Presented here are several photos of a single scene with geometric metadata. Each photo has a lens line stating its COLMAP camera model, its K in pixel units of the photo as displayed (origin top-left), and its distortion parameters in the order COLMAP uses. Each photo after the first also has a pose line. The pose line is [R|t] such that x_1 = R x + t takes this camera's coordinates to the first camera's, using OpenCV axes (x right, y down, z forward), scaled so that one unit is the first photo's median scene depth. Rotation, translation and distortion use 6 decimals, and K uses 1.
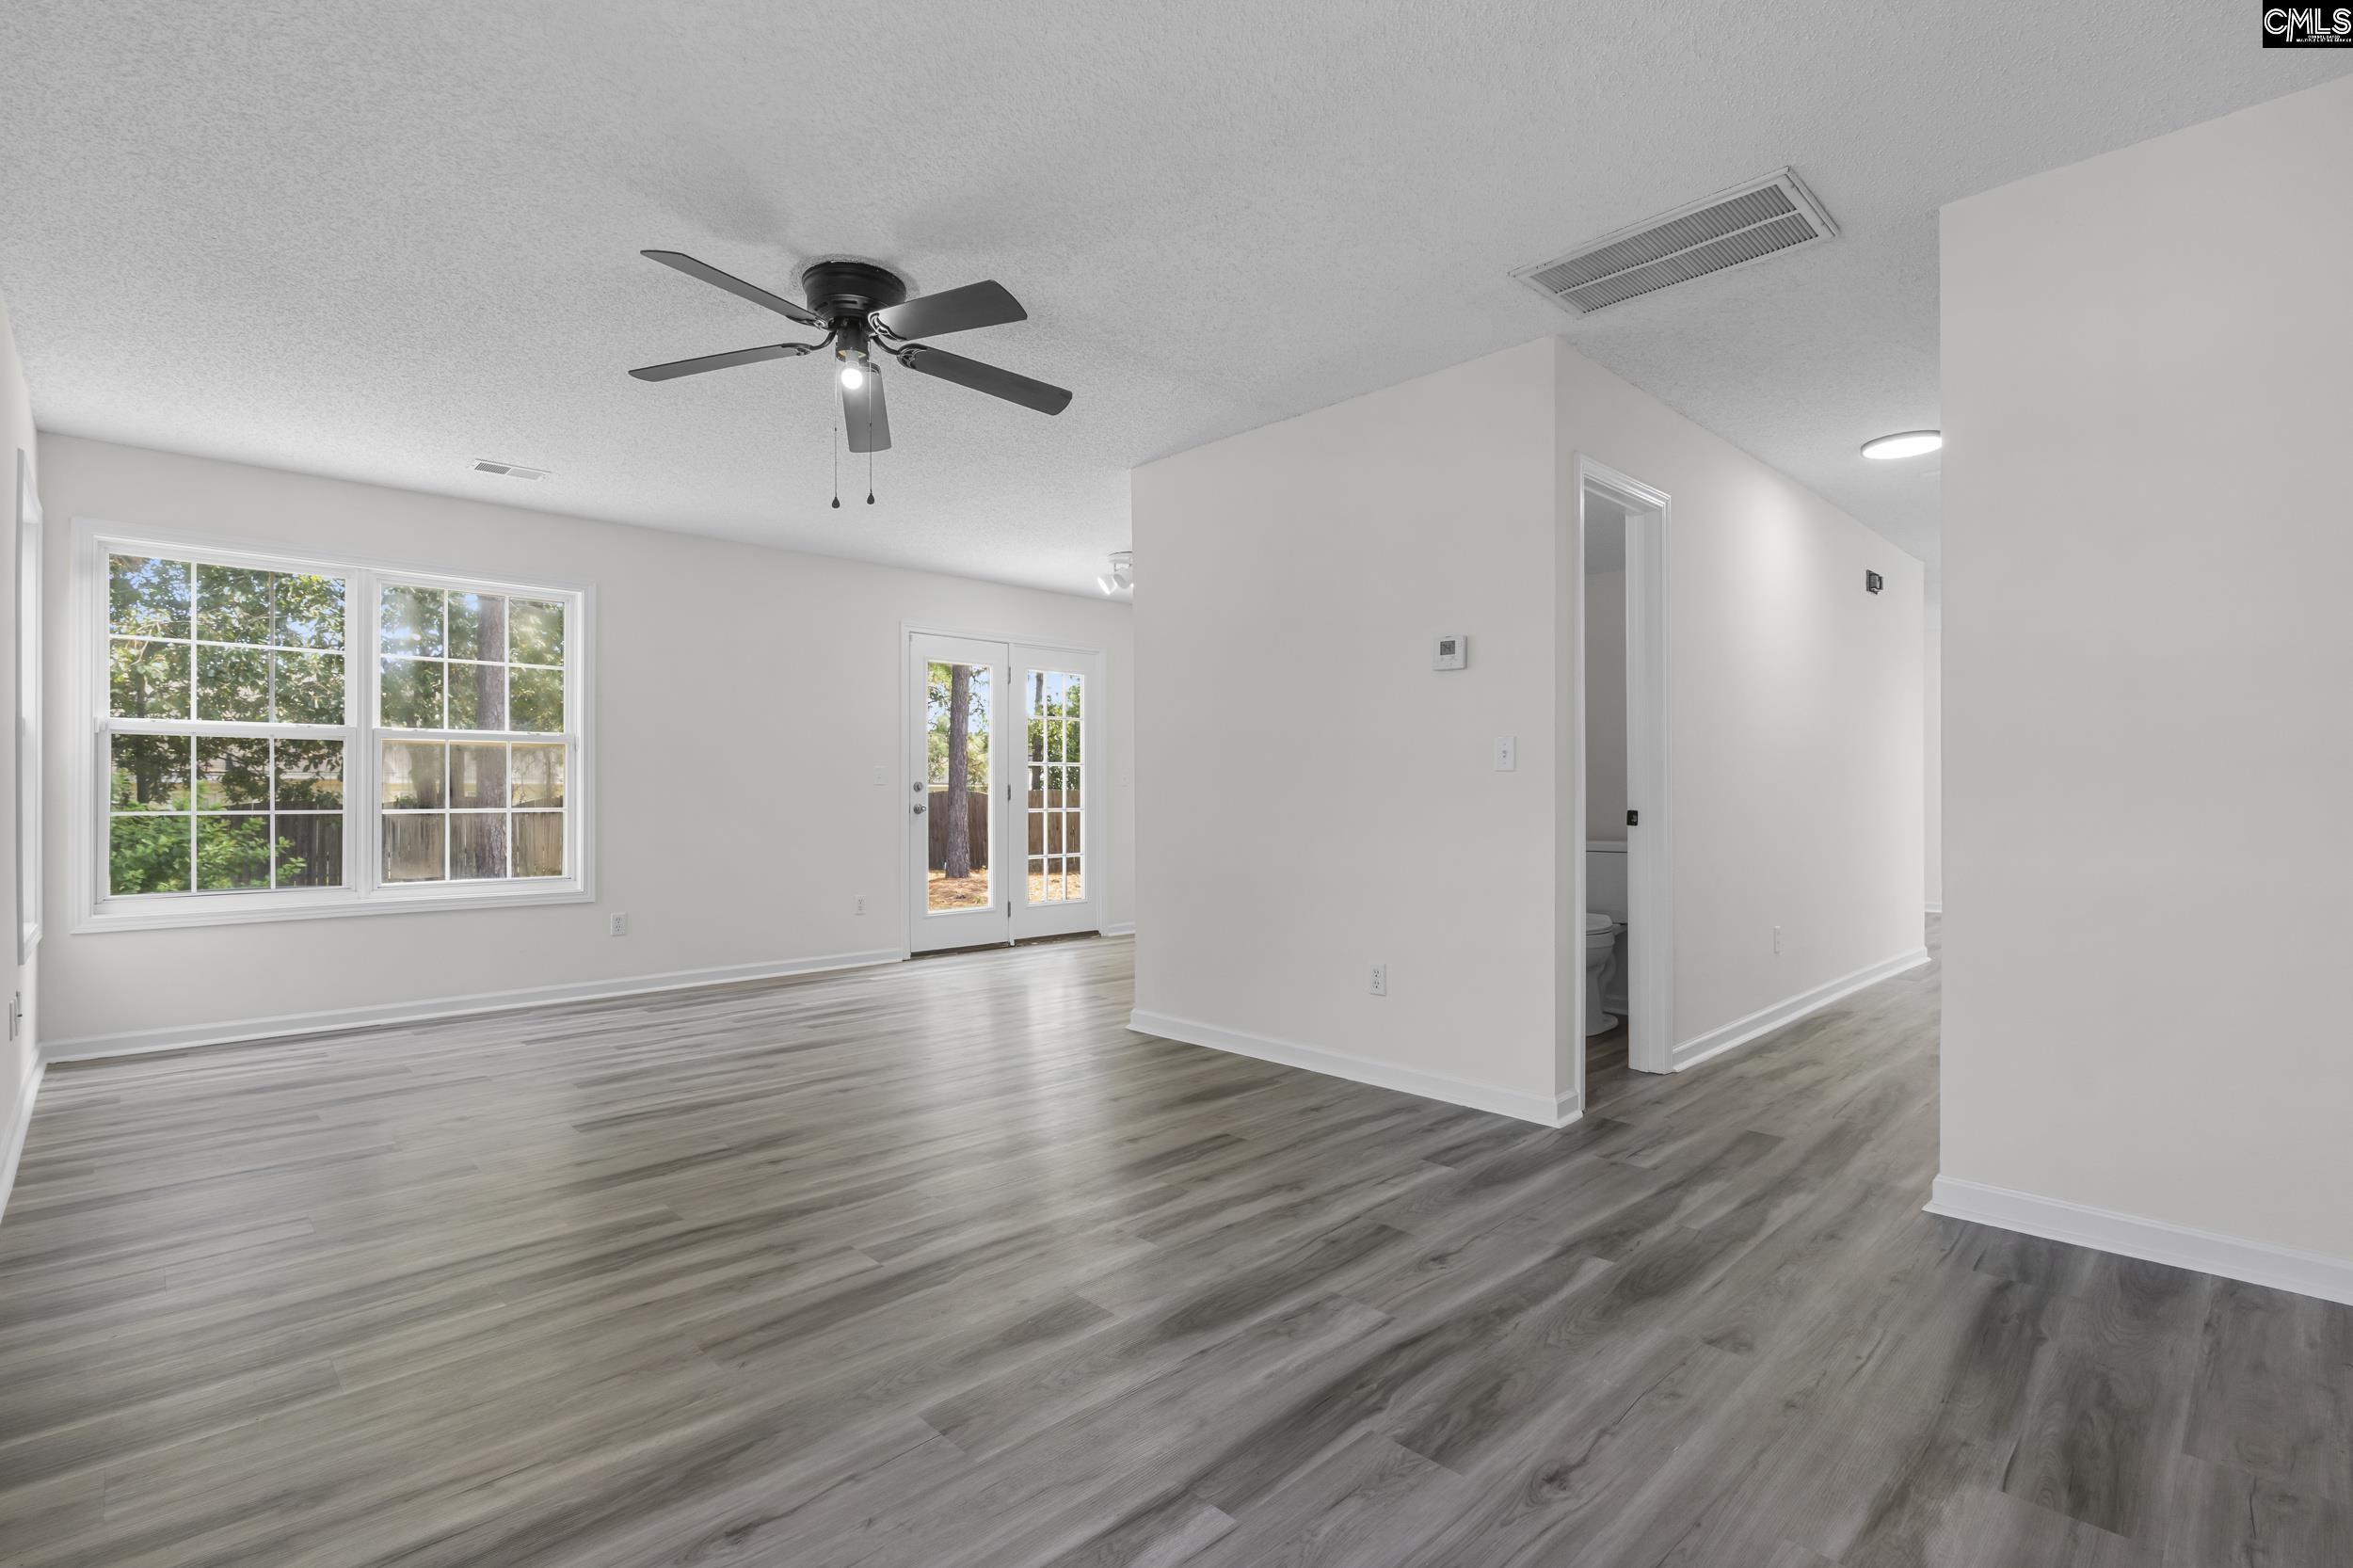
lens RADIAL K [[1088.5, 0, 1169.3], [0, 1088.5, 798.4], [0, 0, 1]] dist [-0.003348, -0.001018]
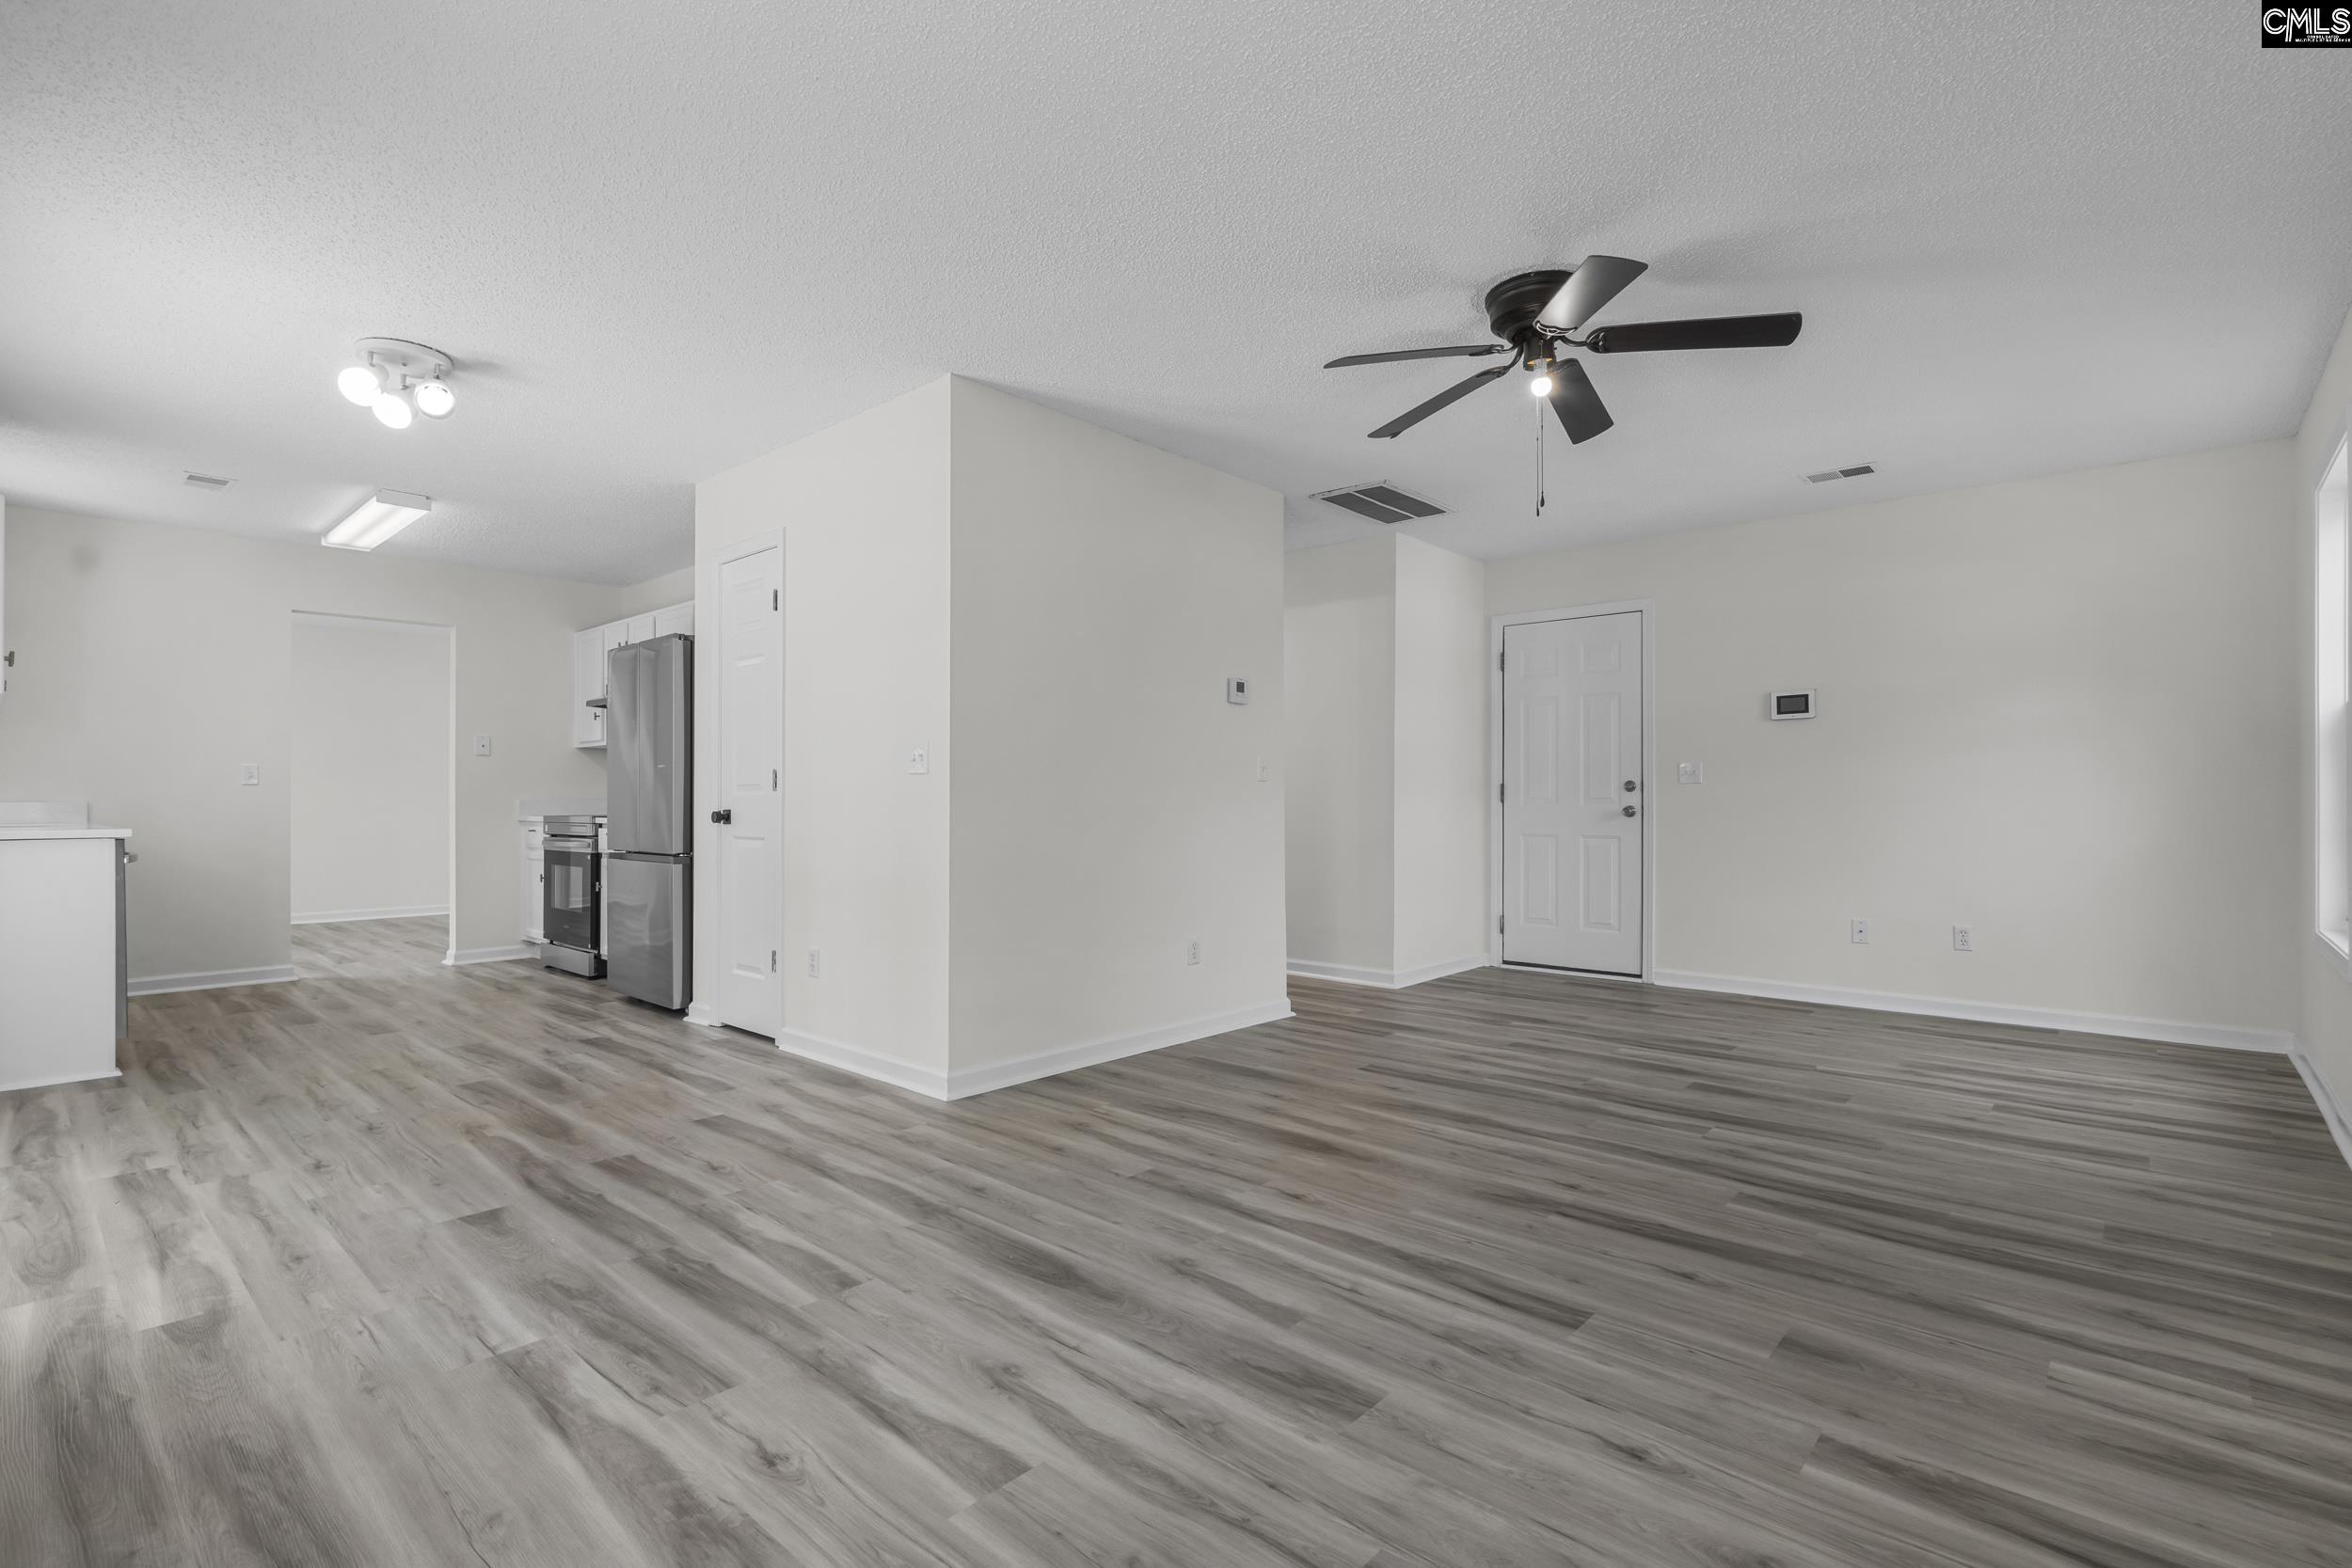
lens RADIAL K [[1087.9, 0, 1168.8], [0, 1087.9, 798.4], [0, 0, 1]] dist [-0.003348, -0.001018]
pose [[-0.078603, 0.011162, 0.996843, -1.193939], [0.000441, 0.999938, -0.011162, 0.013577], [-0.996906, -0.000438, -0.078603, 1.339368]]
